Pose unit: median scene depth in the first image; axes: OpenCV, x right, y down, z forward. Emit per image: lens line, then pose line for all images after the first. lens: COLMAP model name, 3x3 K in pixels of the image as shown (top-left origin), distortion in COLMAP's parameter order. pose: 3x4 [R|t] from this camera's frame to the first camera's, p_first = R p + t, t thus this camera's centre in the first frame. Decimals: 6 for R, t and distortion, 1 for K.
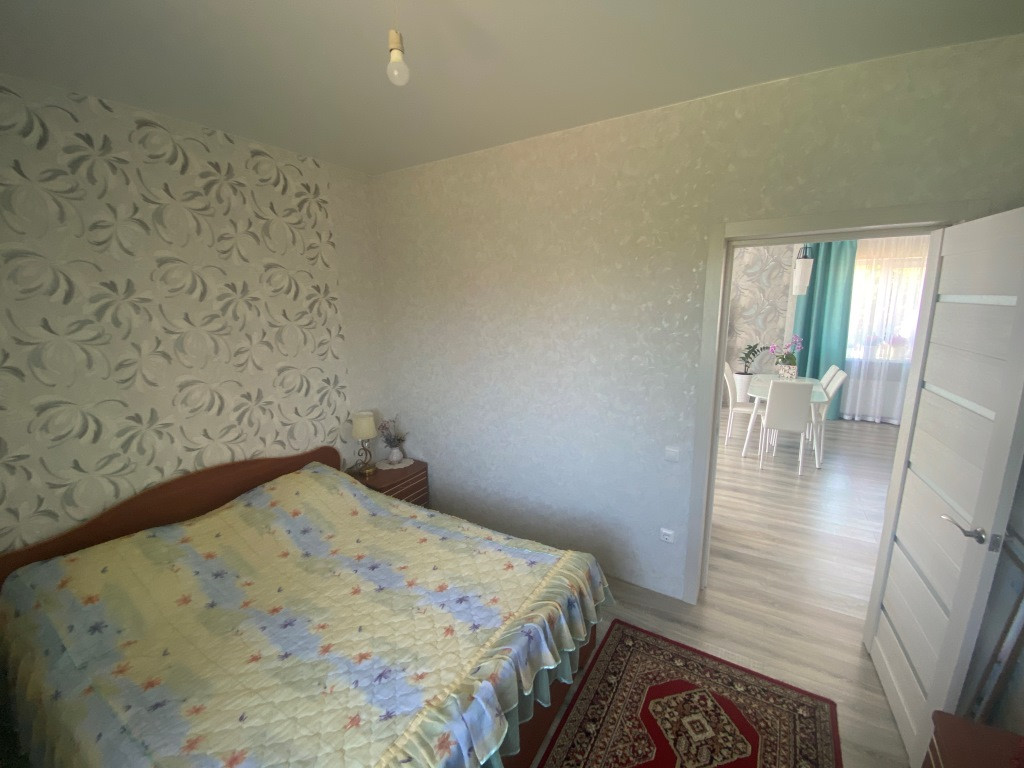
lens RADIAL K [[413.2, 0, 510.3], [0, 413.2, 383.7], [0, 0, 1]] dist [0.037316, -0.034152]
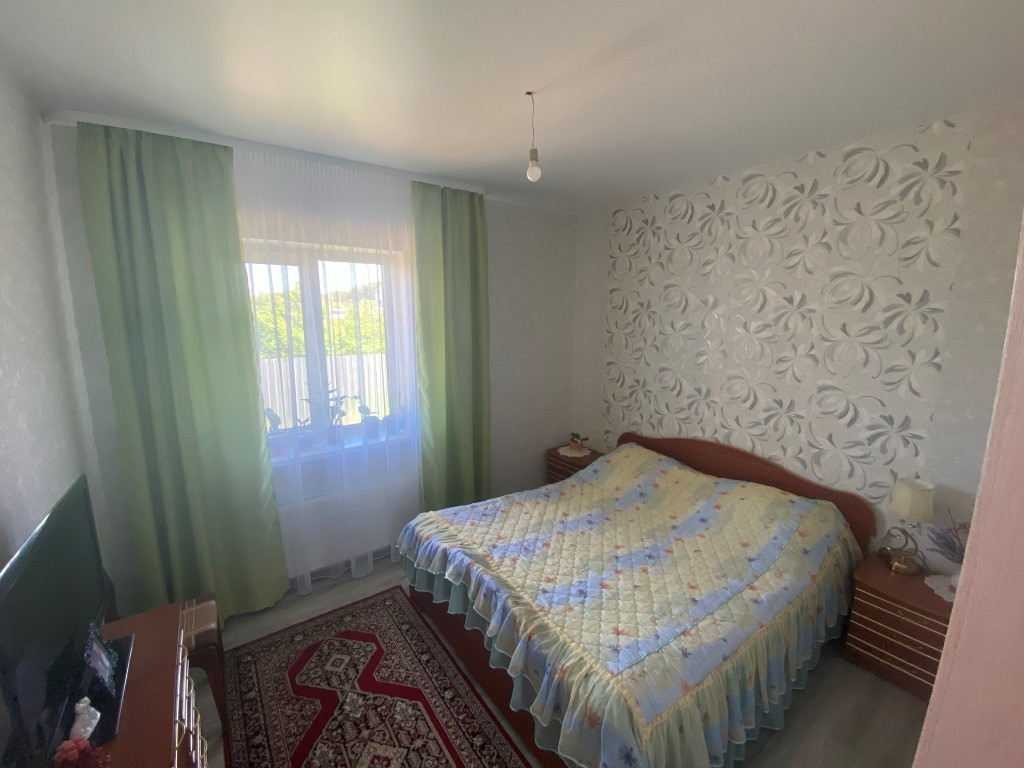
lens RADIAL K [[413.2, 0, 510.3], [0, 413.2, 383.7], [0, 0, 1]] dist [0.037316, -0.034152]
pose [[-0.386927, 0.169967, -0.906311, 0.639835], [-0.173473, 0.951899, 0.252576, -0.180476], [0.905646, 0.254949, -0.338831, 0.803094]]
